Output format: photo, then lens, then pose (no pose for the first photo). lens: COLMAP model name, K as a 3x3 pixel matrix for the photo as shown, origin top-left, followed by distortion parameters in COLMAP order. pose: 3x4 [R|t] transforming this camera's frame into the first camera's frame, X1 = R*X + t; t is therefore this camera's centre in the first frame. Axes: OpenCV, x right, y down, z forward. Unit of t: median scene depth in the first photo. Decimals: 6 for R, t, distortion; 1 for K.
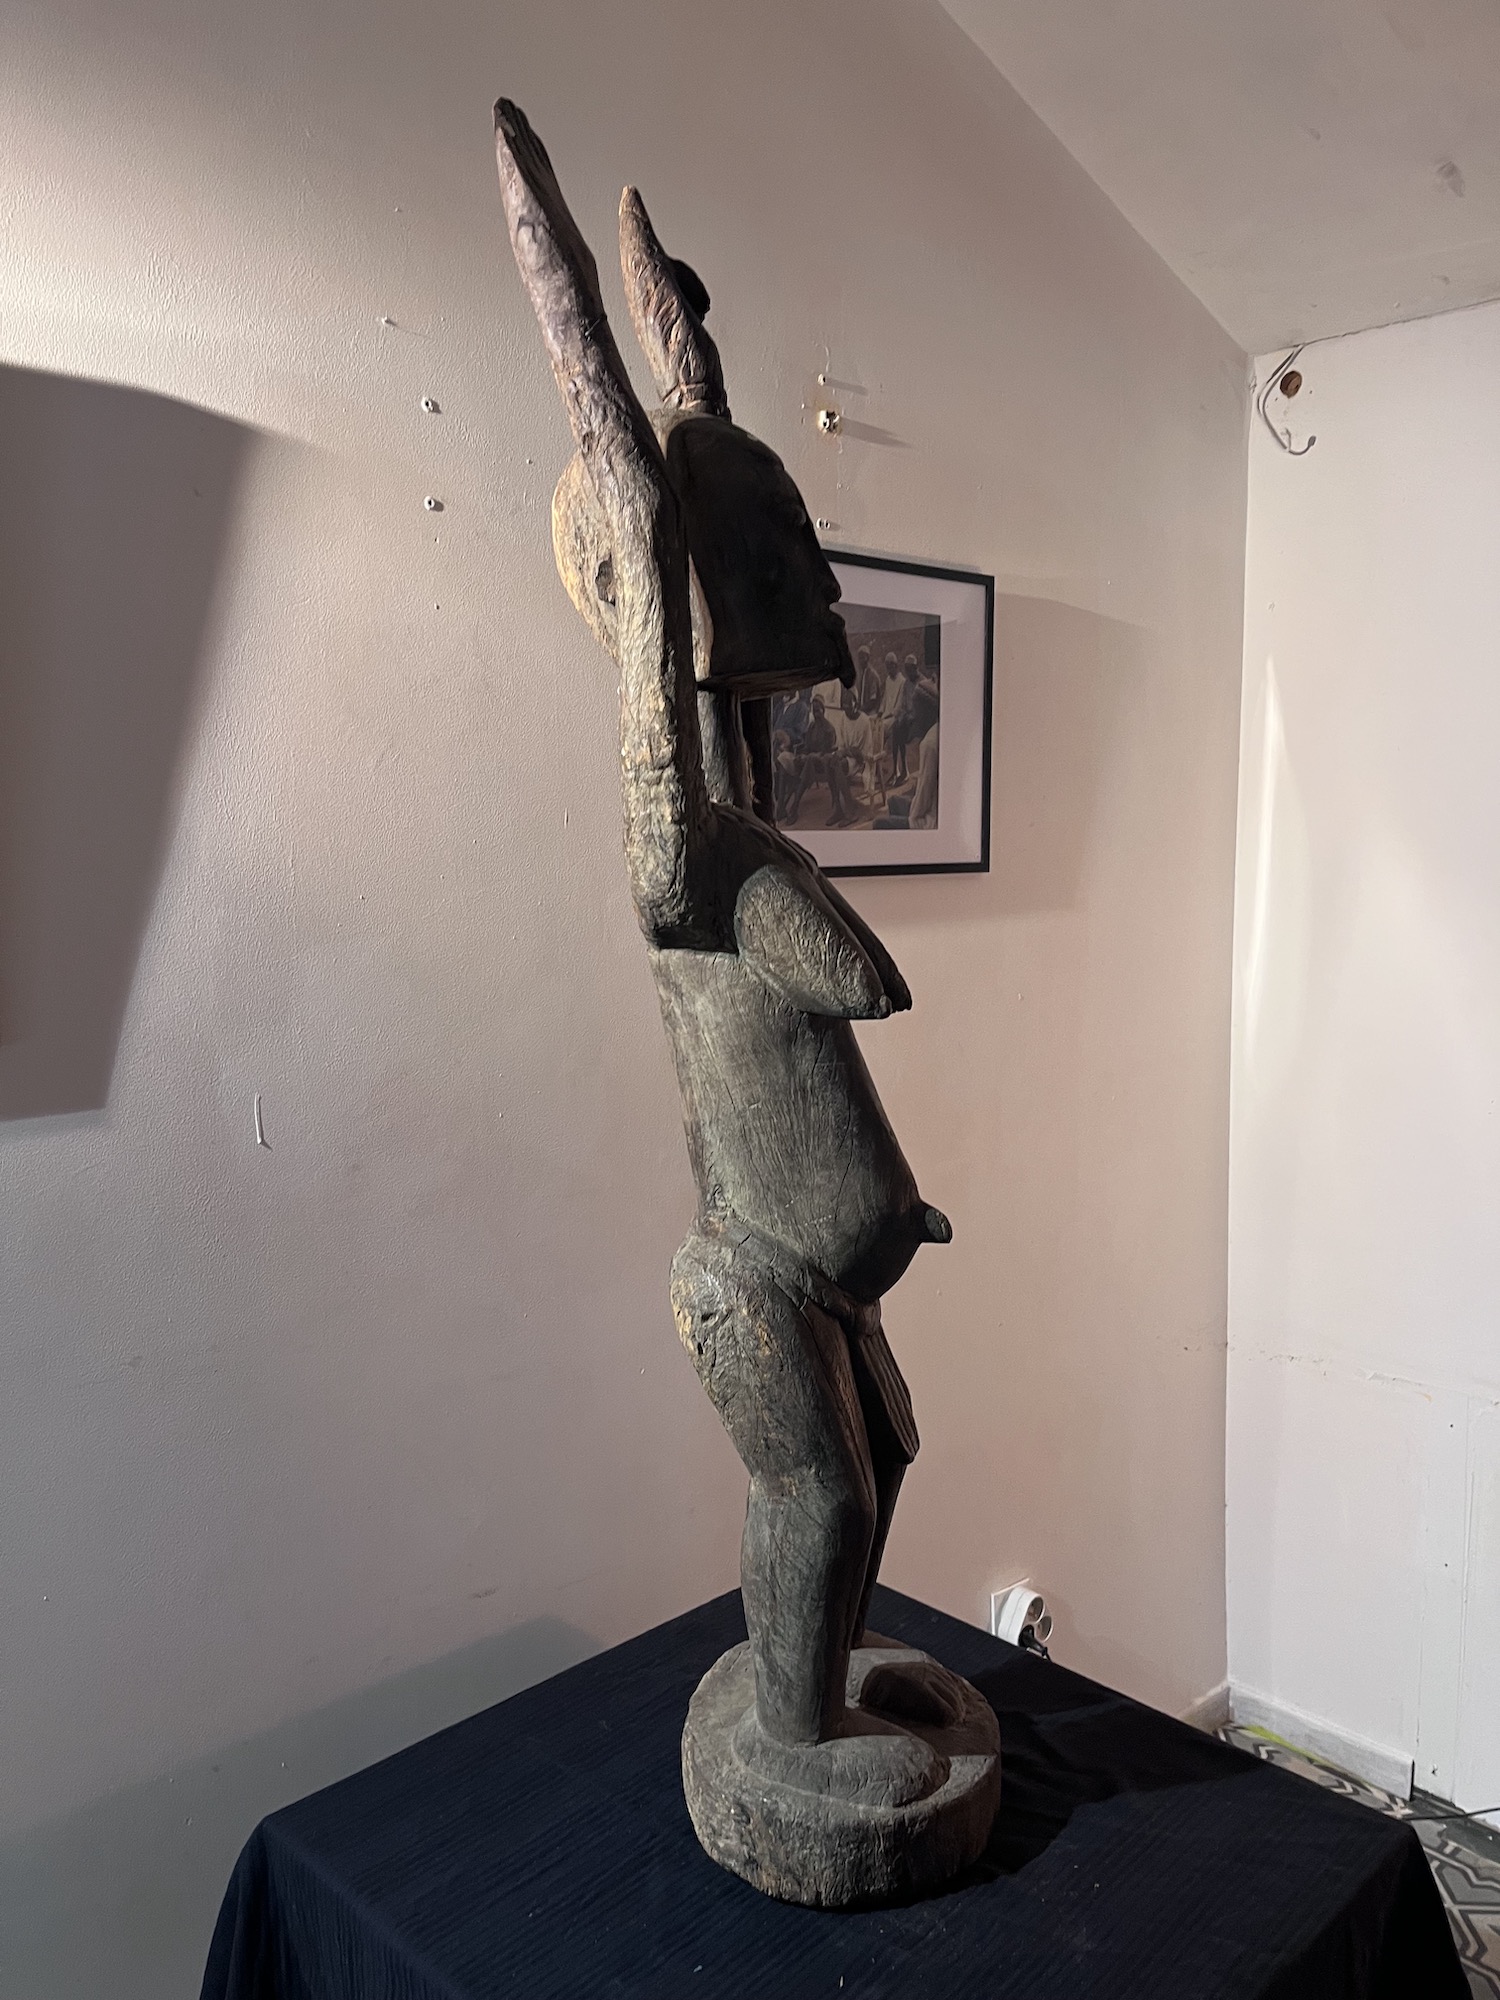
lens RADIAL K [[1520.4, 0, 740.2], [0, 1520.4, 1011.9], [0, 0, 1]] dist [0.061698, -0.094020]
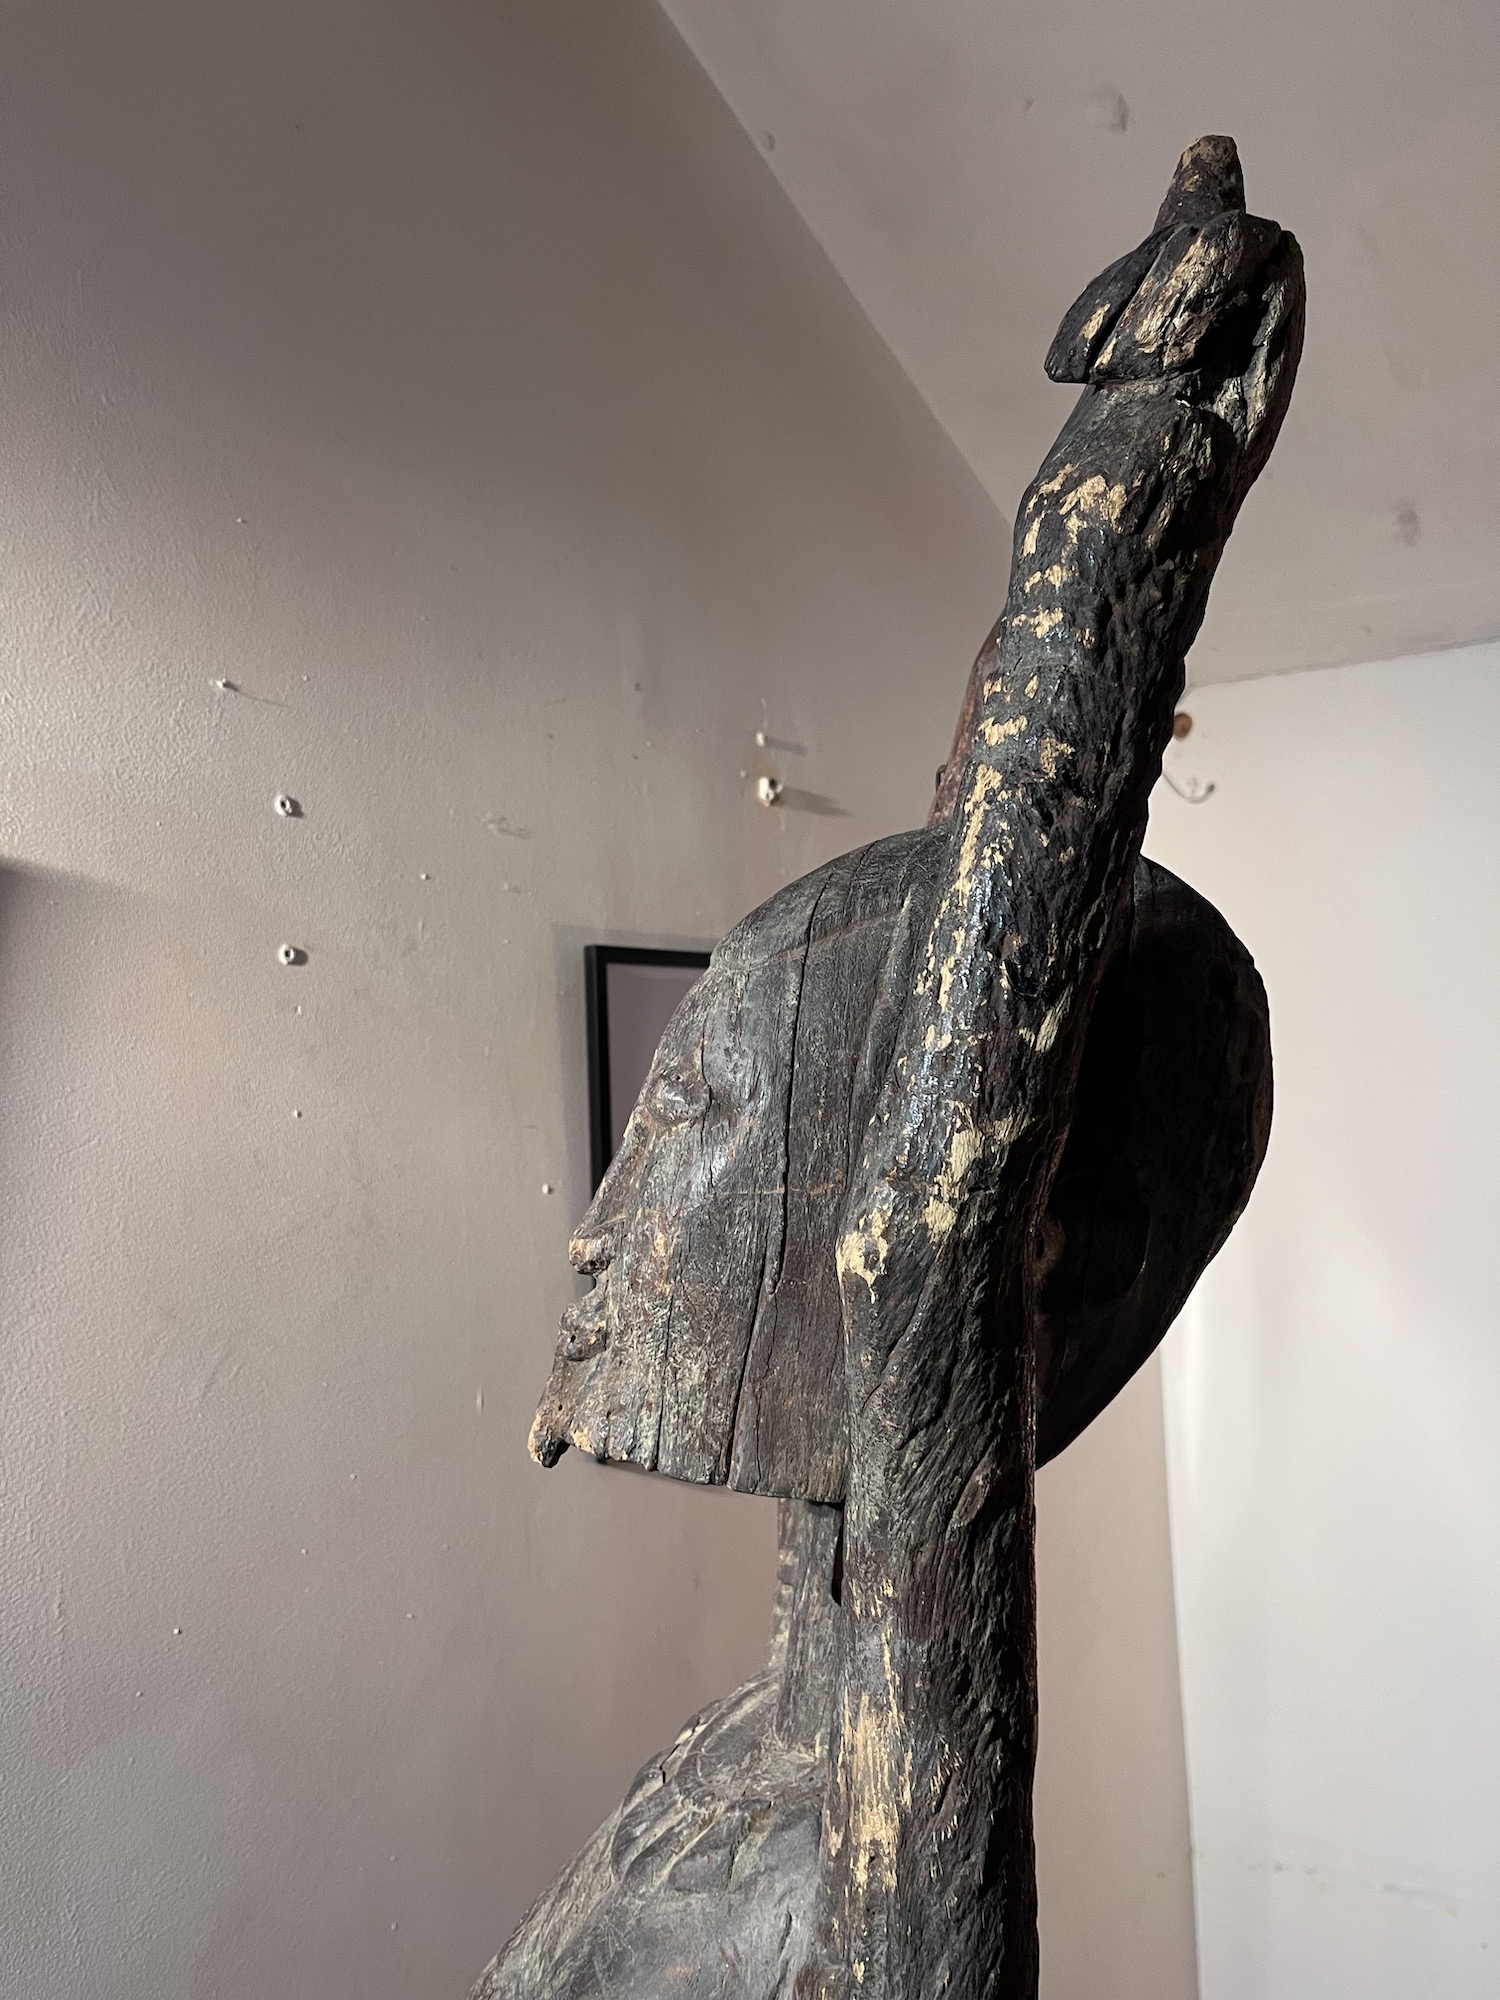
lens RADIAL K [[1520.4, 0, 738.9], [0, 1520.4, 1012.4], [0, 0, 1]] dist [0.061698, -0.094020]
pose [[0.970019, -0.021271, 0.242097, -0.121820], [0.056049, 0.988889, -0.137686, -0.146882], [-0.236478, 0.147127, 0.960433, 0.246162]]
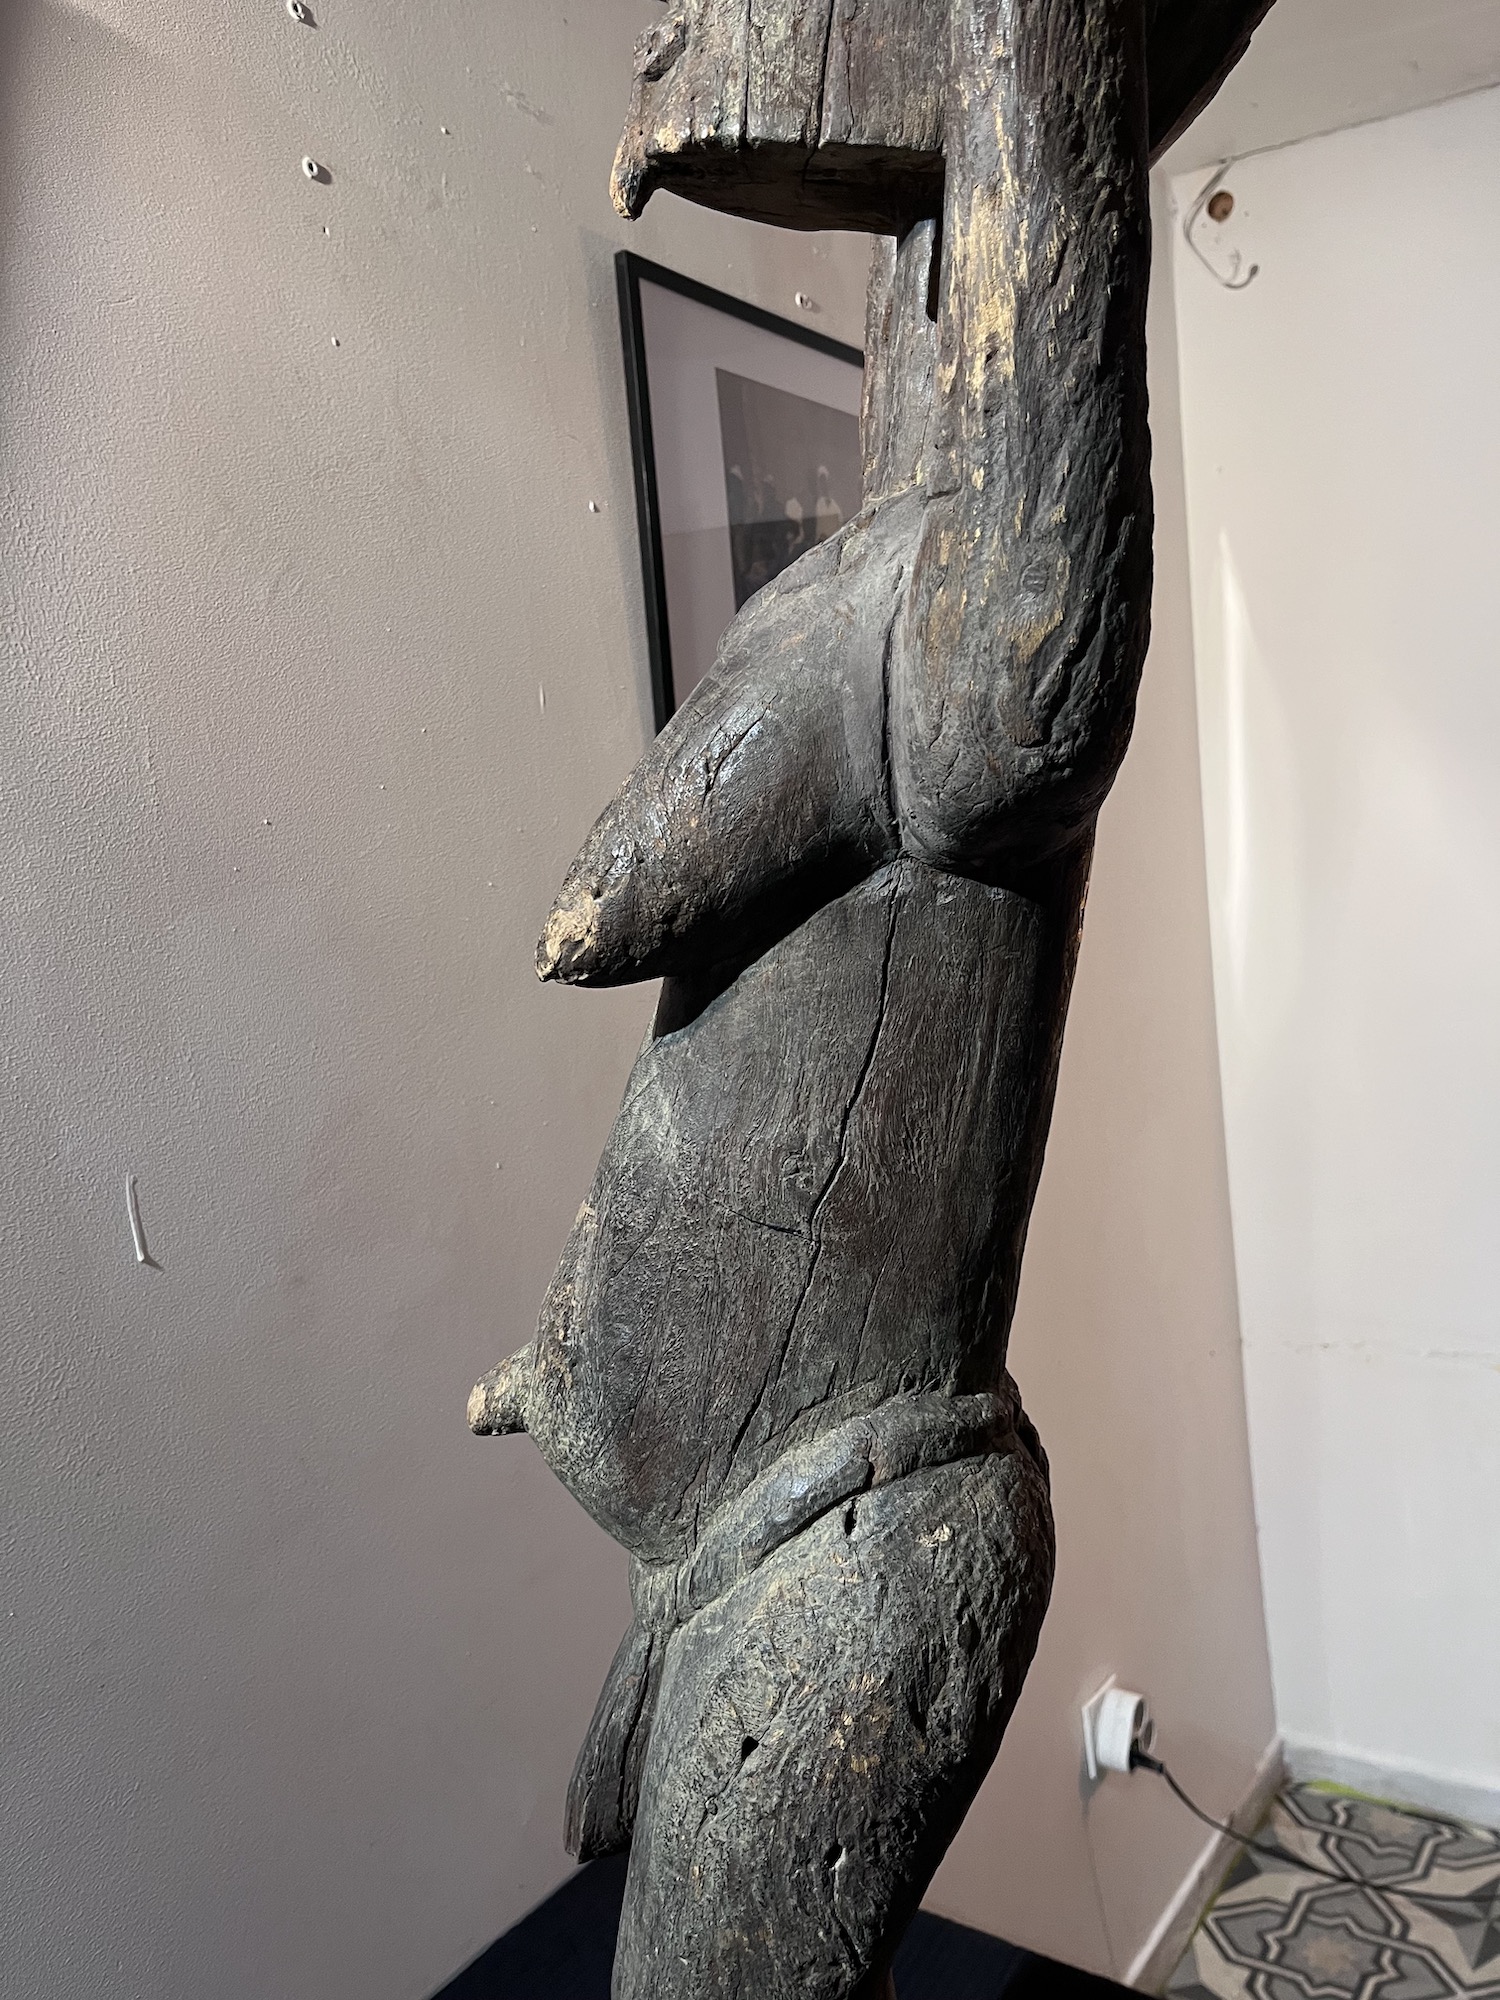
lens RADIAL K [[1520.4, 0, 747.8], [0, 1520.4, 1017.0], [0, 0, 1]] dist [0.061698, -0.094020]
pose [[0.969494, -0.102028, 0.222870, -0.142212], [0.105934, 0.994357, -0.005612, 0.015657], [-0.221040, 0.029051, 0.974832, 0.264733]]
